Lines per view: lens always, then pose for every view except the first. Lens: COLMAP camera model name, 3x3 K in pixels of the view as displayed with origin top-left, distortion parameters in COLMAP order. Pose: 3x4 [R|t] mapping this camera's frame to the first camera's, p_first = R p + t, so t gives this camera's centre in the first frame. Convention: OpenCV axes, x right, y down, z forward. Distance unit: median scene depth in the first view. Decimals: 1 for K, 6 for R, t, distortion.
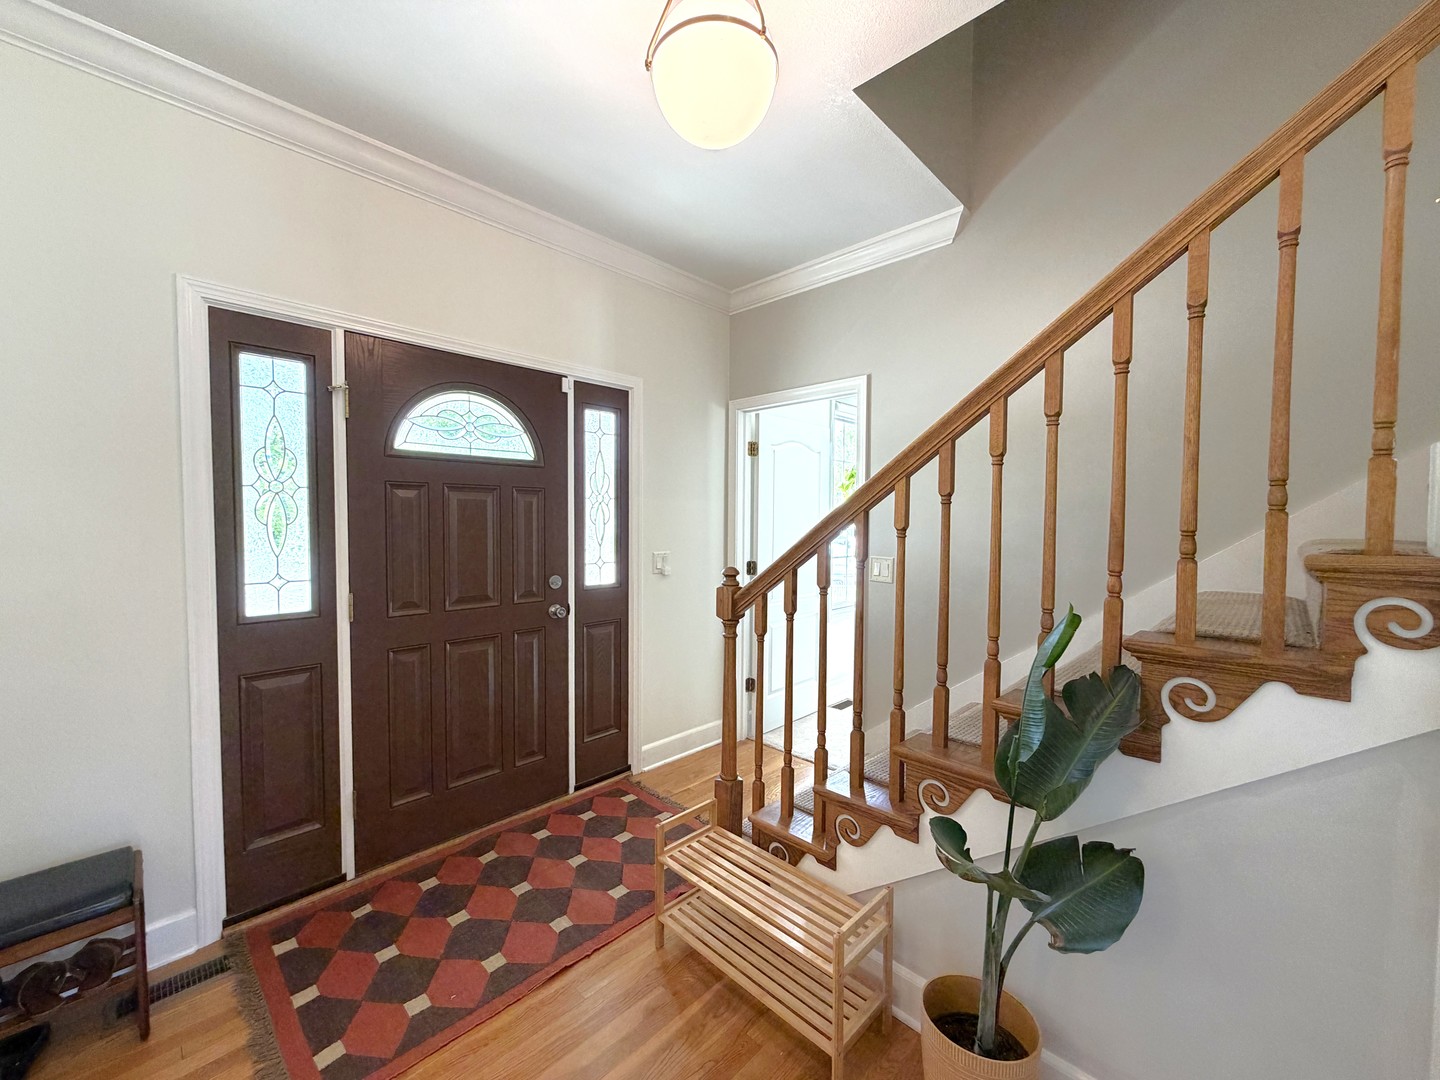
lens RADIAL K [[573.6, 0, 715.9], [0, 573.6, 540.3], [0, 0, 1]] dist [0.000853, -0.000107]
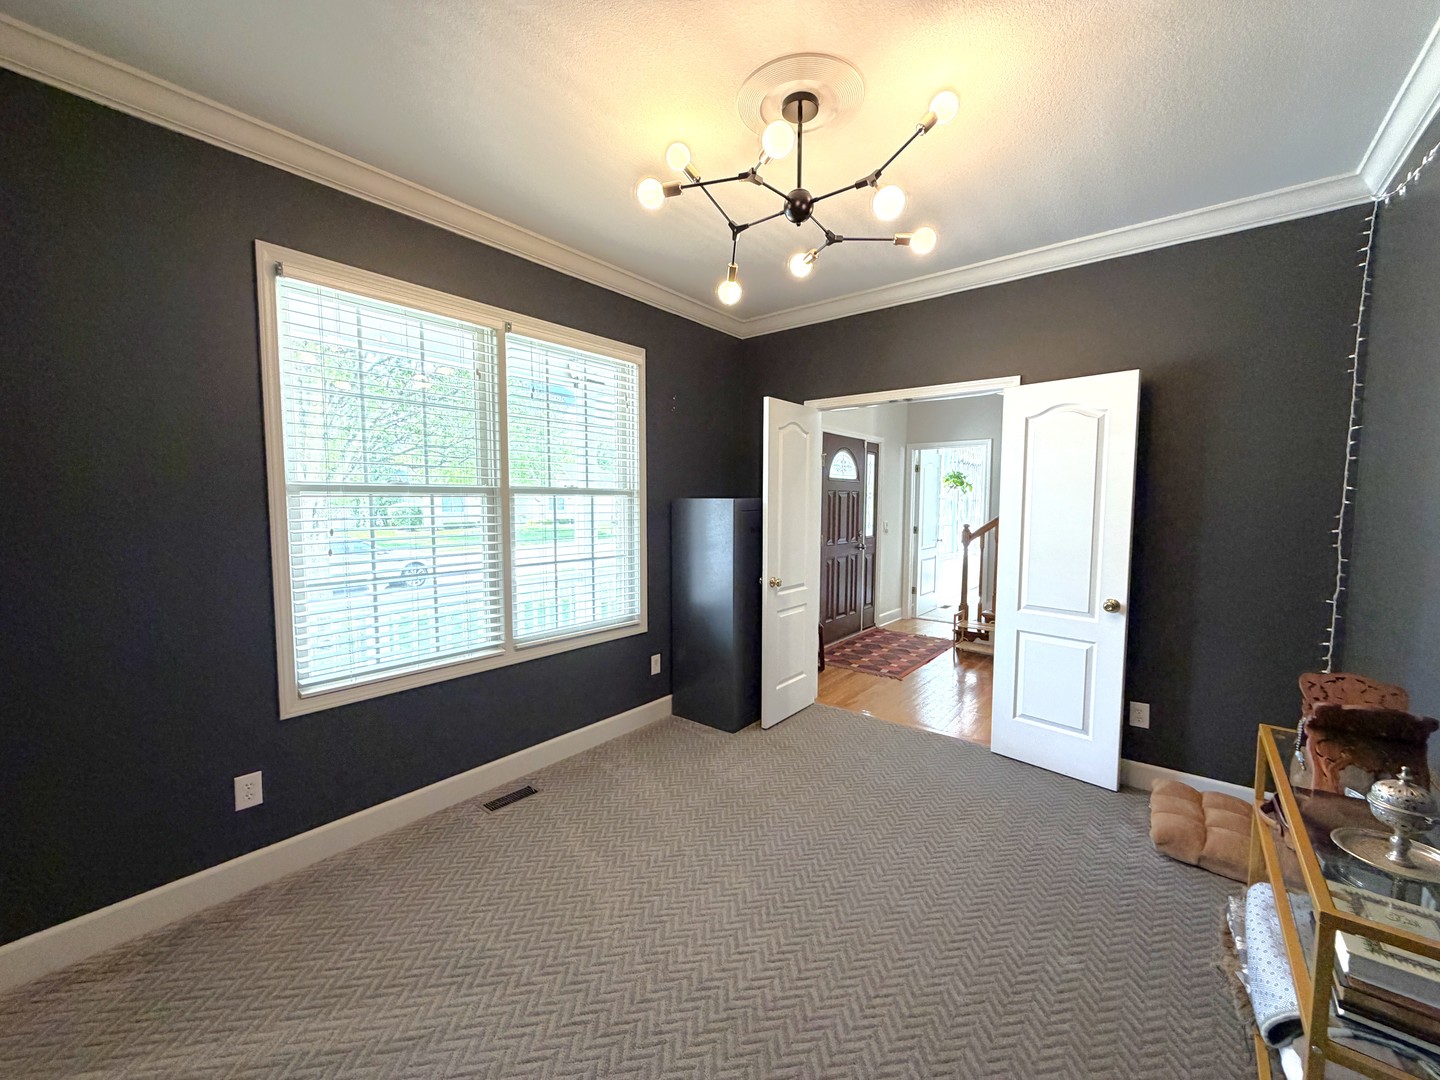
lens RADIAL K [[573.6, 0, 715.9], [0, 573.6, 540.3], [0, 0, 1]] dist [0.000853, -0.000107]
pose [[0.996180, -0.008486, 0.086913, -1.343283], [0.005836, 0.999512, 0.030692, 0.034756], [-0.087131, -0.030068, 0.995743, -1.511627]]
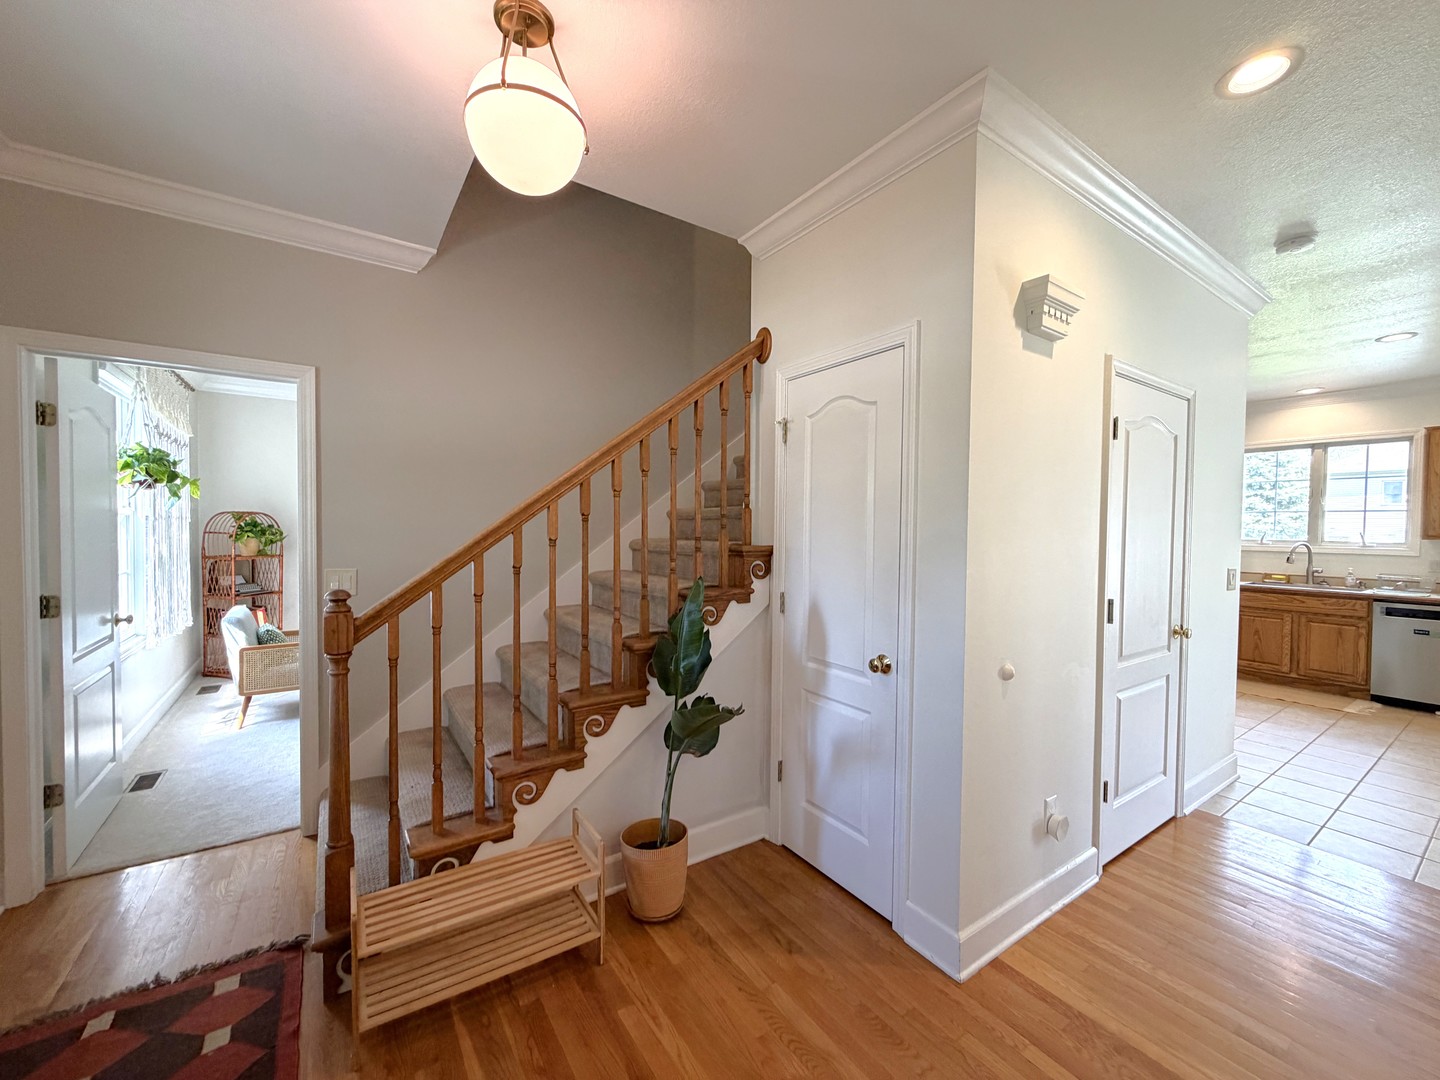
lens RADIAL K [[573.6, 0, 715.9], [0, 573.6, 540.3], [0, 0, 1]] dist [0.000853, -0.000107]
pose [[0.199373, -0.027712, 0.979532, -0.681736], [0.028494, 0.999341, 0.022473, -0.029474], [-0.979509, 0.023430, 0.200031, 0.294546]]
